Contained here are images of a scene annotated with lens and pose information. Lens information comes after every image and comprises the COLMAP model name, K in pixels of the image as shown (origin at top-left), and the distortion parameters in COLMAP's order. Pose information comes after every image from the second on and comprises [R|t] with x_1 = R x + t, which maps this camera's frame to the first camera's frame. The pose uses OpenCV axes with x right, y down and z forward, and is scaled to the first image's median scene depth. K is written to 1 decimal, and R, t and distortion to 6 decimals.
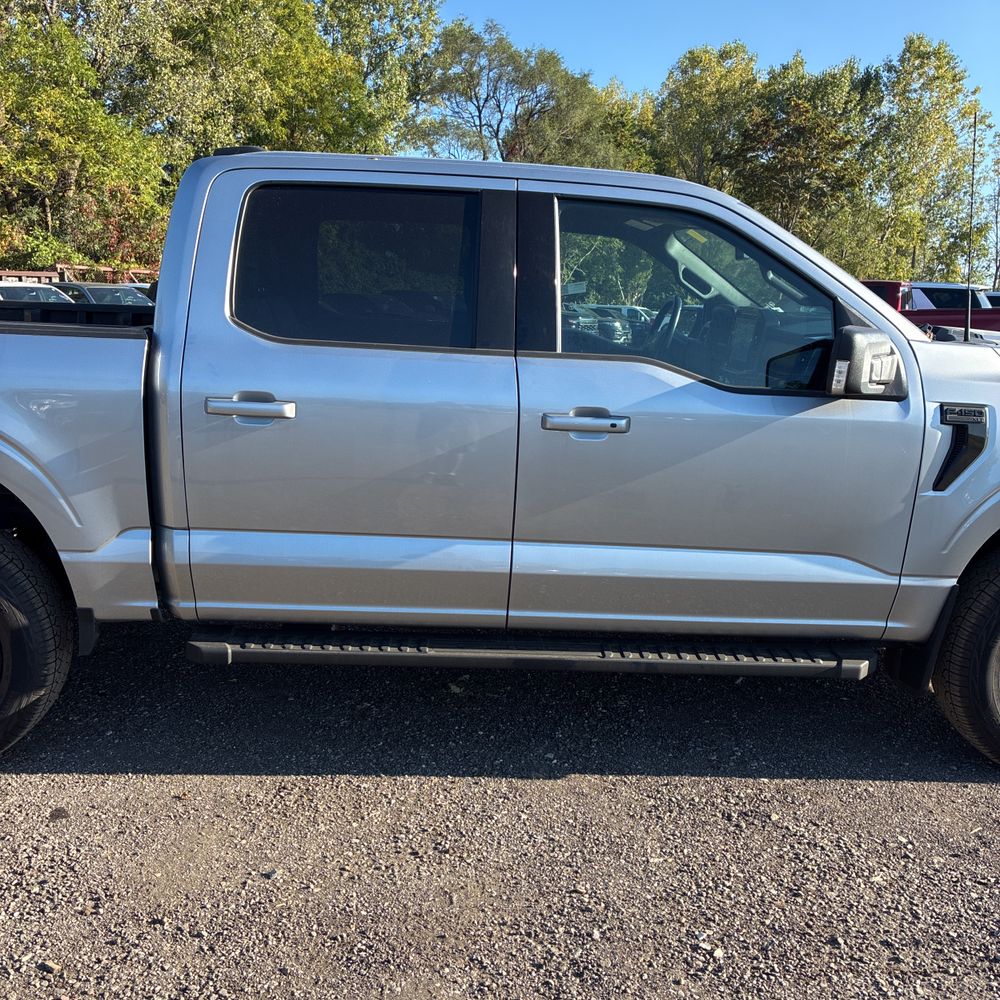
lens RADIAL K [[999.7, 0, 487.3], [0, 999.7, 487.1], [0, 0, 1]] dist [0.018700, 0.000000]
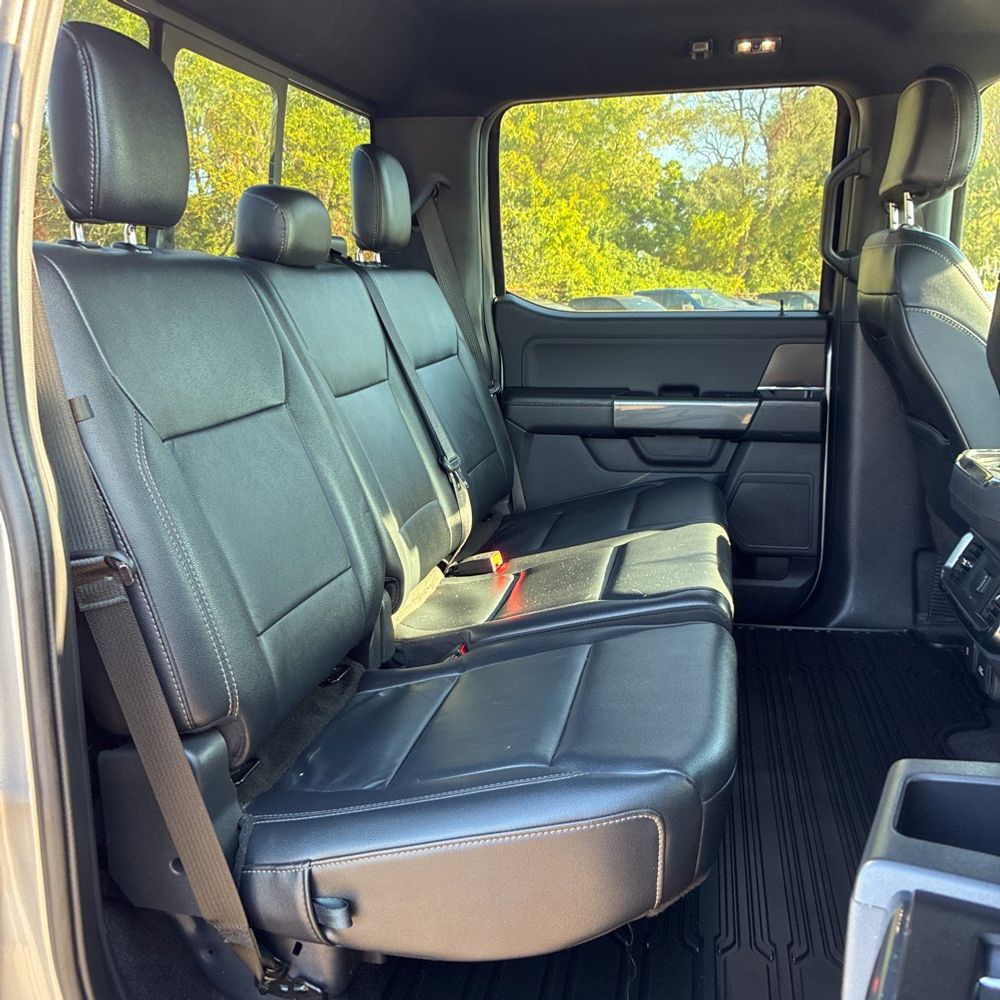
lens RADIAL K [[999.7, 0, 493.1], [0, 999.7, 499.8], [0, 0, 1]] dist [0.018700, 0.000000]
pose [[0.970015, -0.002312, -0.243032, -0.006269], [0.003807, 0.999977, 0.005683, -0.009341], [0.243013, -0.006438, 0.970002, 0.061507]]
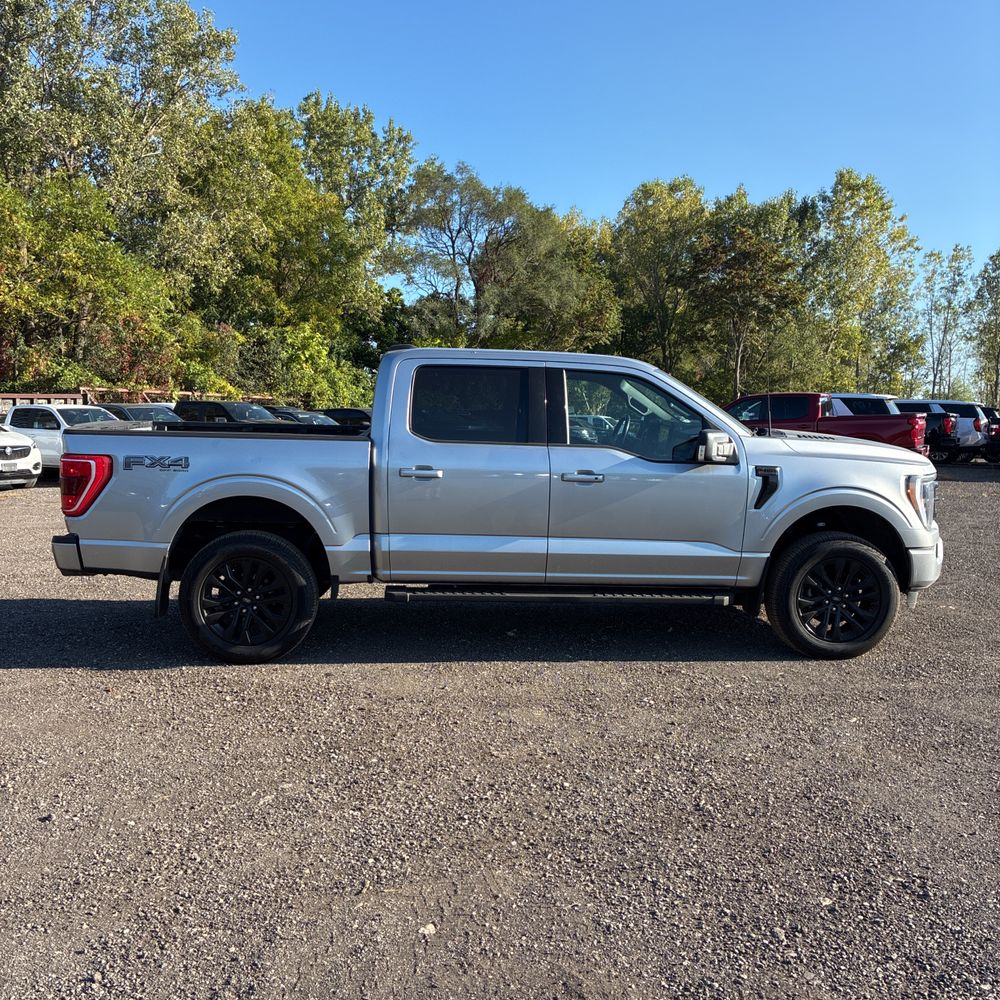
lens RADIAL K [[999.7, 0, 478.6], [0, 999.7, 490.3], [0, 0, 1]] dist [0.018700, 0.000000]
pose [[0.999595, -0.017381, 0.022522, -0.012219], [0.019652, 0.994292, -0.104869, 0.012962], [-0.020571, 0.105269, 0.994231, -0.077832]]
